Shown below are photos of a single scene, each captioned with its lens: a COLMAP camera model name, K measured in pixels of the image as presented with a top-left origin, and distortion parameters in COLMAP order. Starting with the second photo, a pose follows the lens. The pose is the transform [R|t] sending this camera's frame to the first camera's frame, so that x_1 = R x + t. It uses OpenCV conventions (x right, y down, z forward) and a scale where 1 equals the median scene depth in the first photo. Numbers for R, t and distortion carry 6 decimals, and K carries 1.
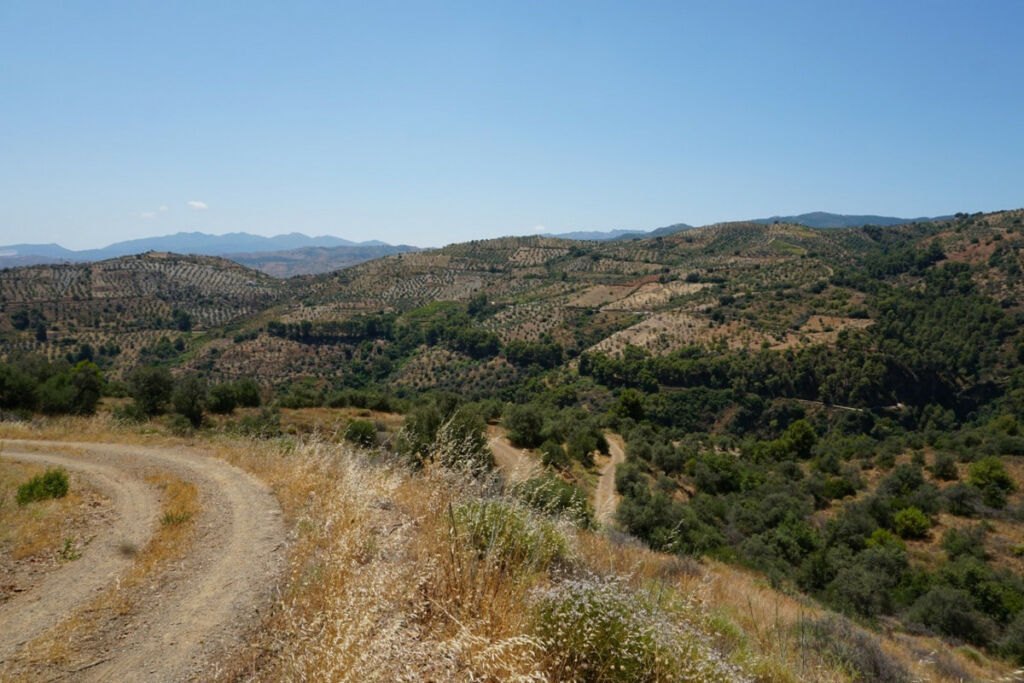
lens RADIAL K [[690.2, 0, 506.3], [0, 690.2, 340.1], [0, 0, 1]] dist [-0.047278, 0.042471]
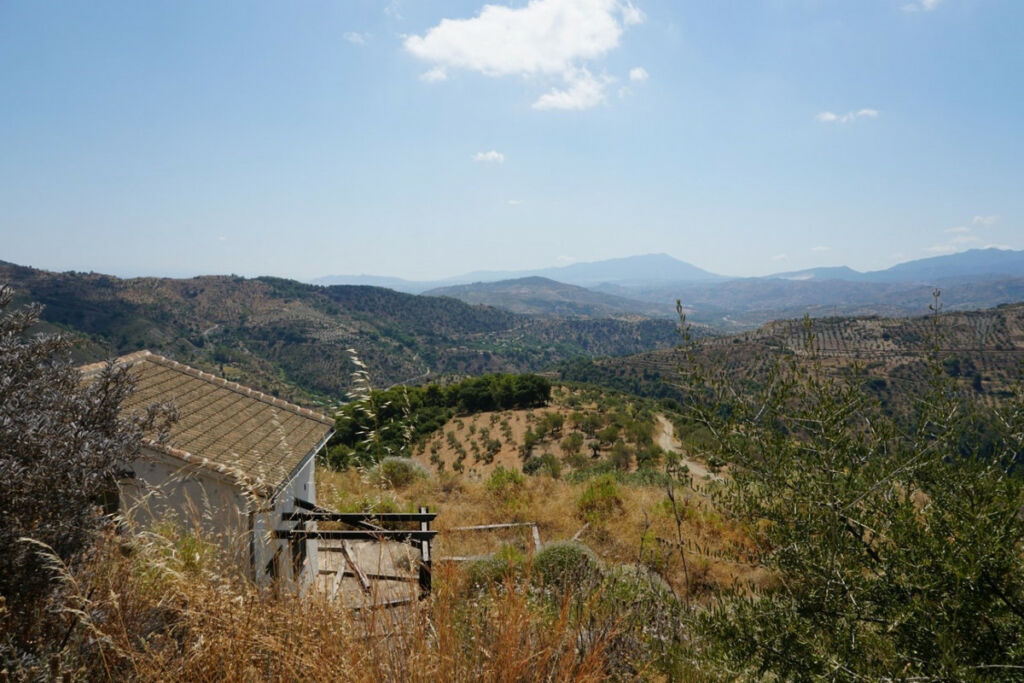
lens RADIAL K [[690.2, 0, 508.6], [0, 690.2, 346.5], [0, 0, 1]] dist [-0.047278, 0.042471]
pose [[0.518158, 0.063585, -0.852918, -0.153024], [-0.079066, 0.996524, 0.026257, -0.033548], [0.851623, 0.053832, 0.521384, -0.148457]]
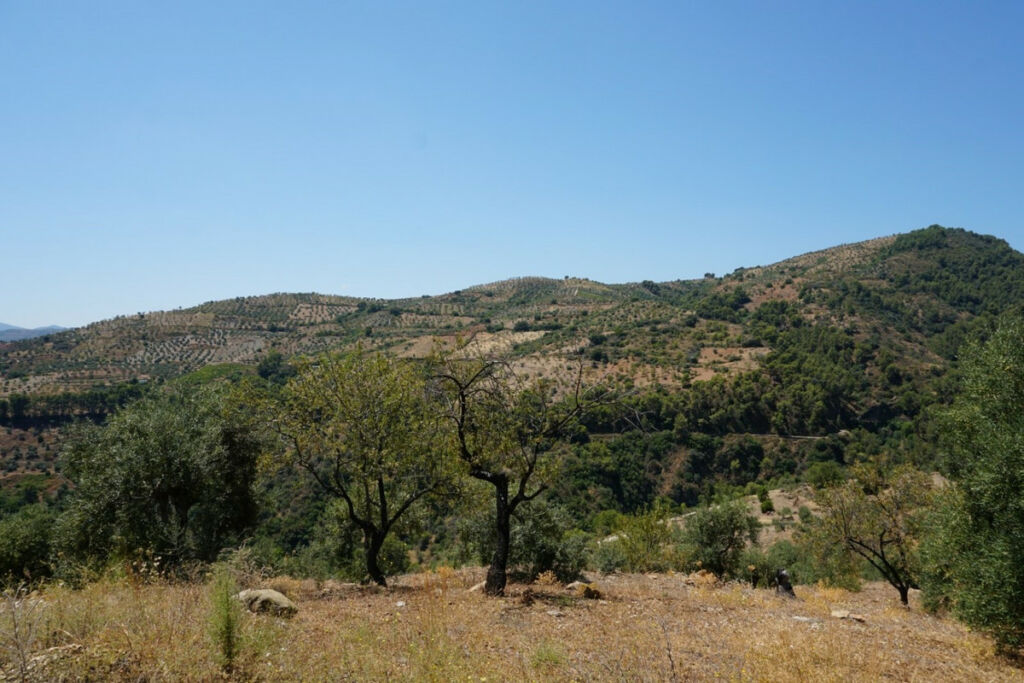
lens RADIAL K [[690.2, 0, 512.4], [0, 690.2, 344.9], [0, 0, 1]] dist [-0.047278, 0.042471]
pose [[0.918533, -0.026453, 0.394458, -0.103664], [0.070045, 0.992863, -0.096524, 0.021548], [-0.389090, 0.116290, 0.913830, 0.181728]]
